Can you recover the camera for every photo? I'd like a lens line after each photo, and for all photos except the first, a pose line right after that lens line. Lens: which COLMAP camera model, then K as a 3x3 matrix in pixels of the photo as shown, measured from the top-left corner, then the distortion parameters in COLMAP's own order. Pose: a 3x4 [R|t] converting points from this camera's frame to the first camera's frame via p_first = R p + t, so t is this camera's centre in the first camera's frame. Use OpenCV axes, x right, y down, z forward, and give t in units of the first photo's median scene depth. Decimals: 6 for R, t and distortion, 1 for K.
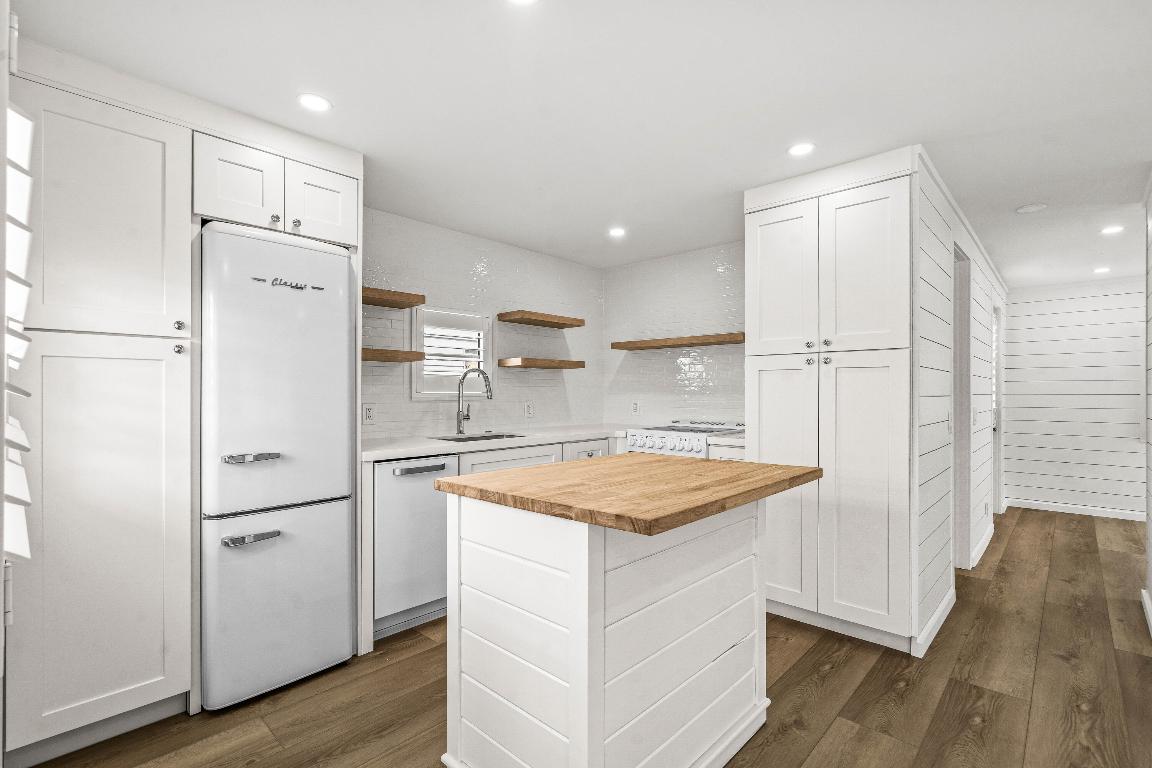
lens RADIAL K [[531.7, 0, 574.8], [0, 531.7, 387.3], [0, 0, 1]] dist [0.000536, 0.000985]
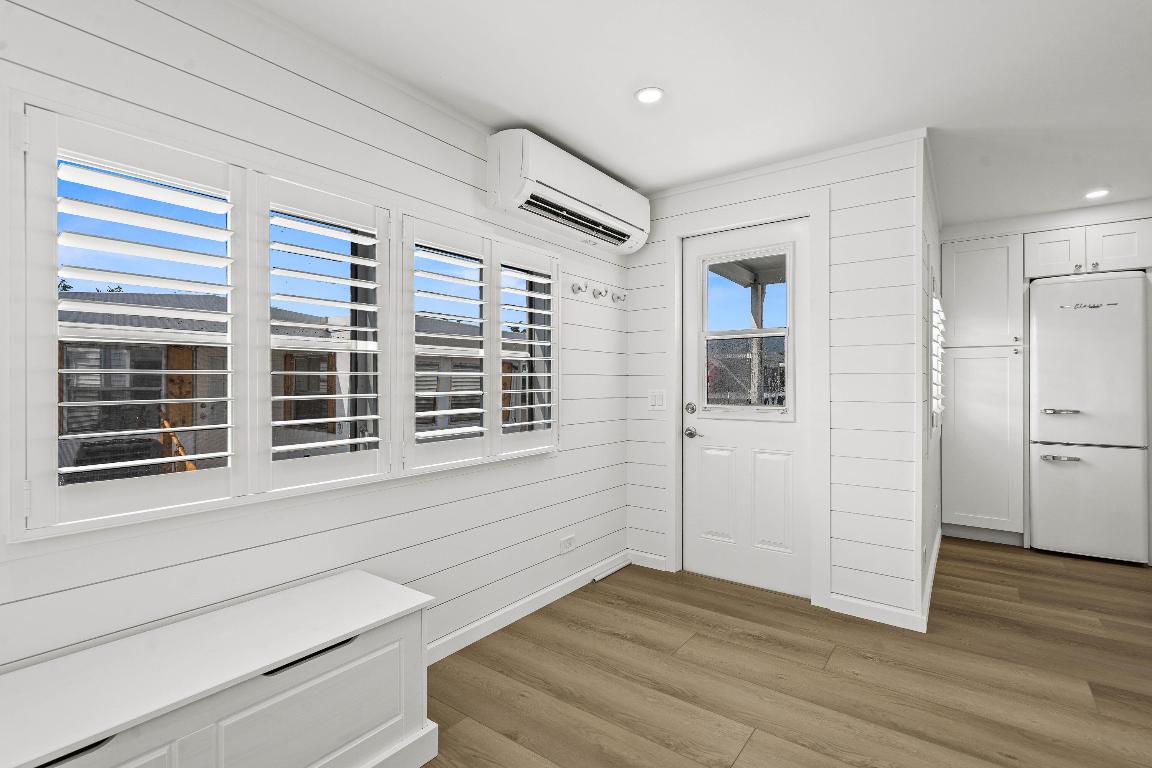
lens RADIAL K [[531.7, 0, 574.8], [0, 531.7, 387.3], [0, 0, 1]] dist [0.000536, 0.000985]
pose [[0.120547, 0.004427, -0.992698, 0.735517], [0.005230, 0.999973, 0.005095, 0.029767], [0.992694, -0.005806, 0.120520, -0.615900]]
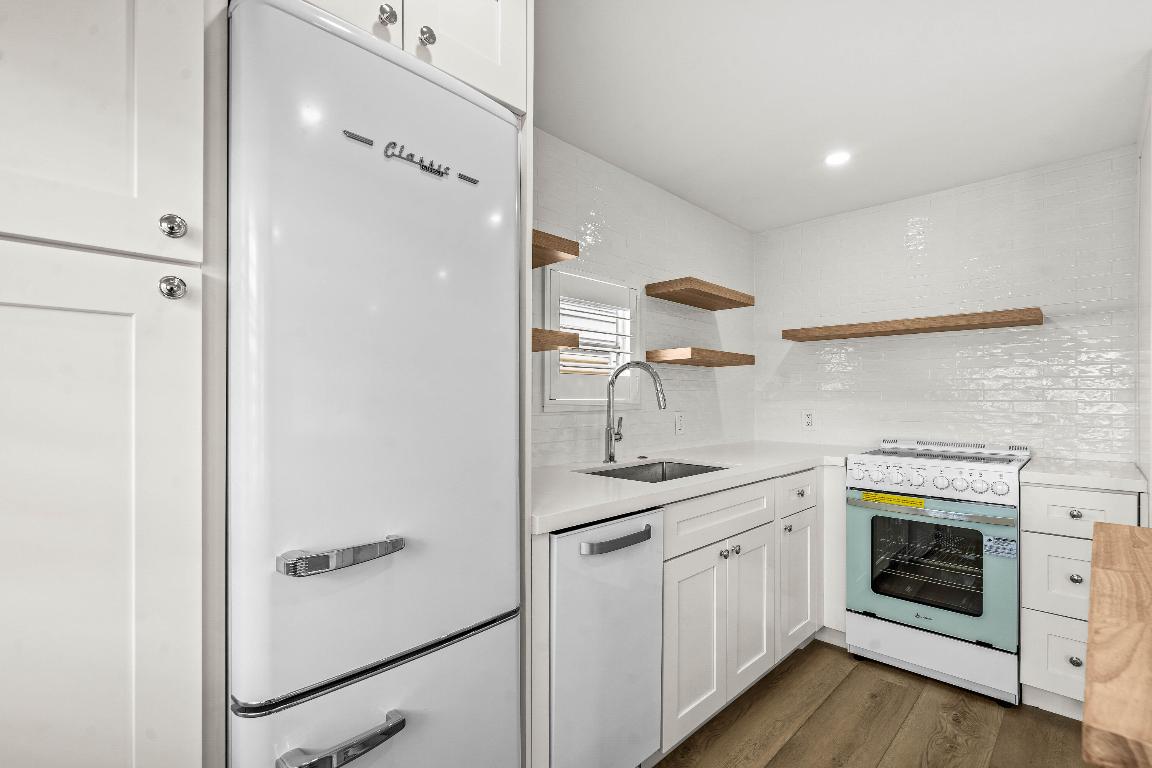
lens RADIAL K [[527.9, 0, 572.8], [0, 527.9, 392.0], [0, 0, 1]] dist [-0.001982, 0.000037]
pose [[0.999777, 0.002088, -0.021000, -0.334304], [-0.002129, 0.999996, -0.001939, 0.003364], [0.020996, 0.001983, 0.999778, 0.468842]]
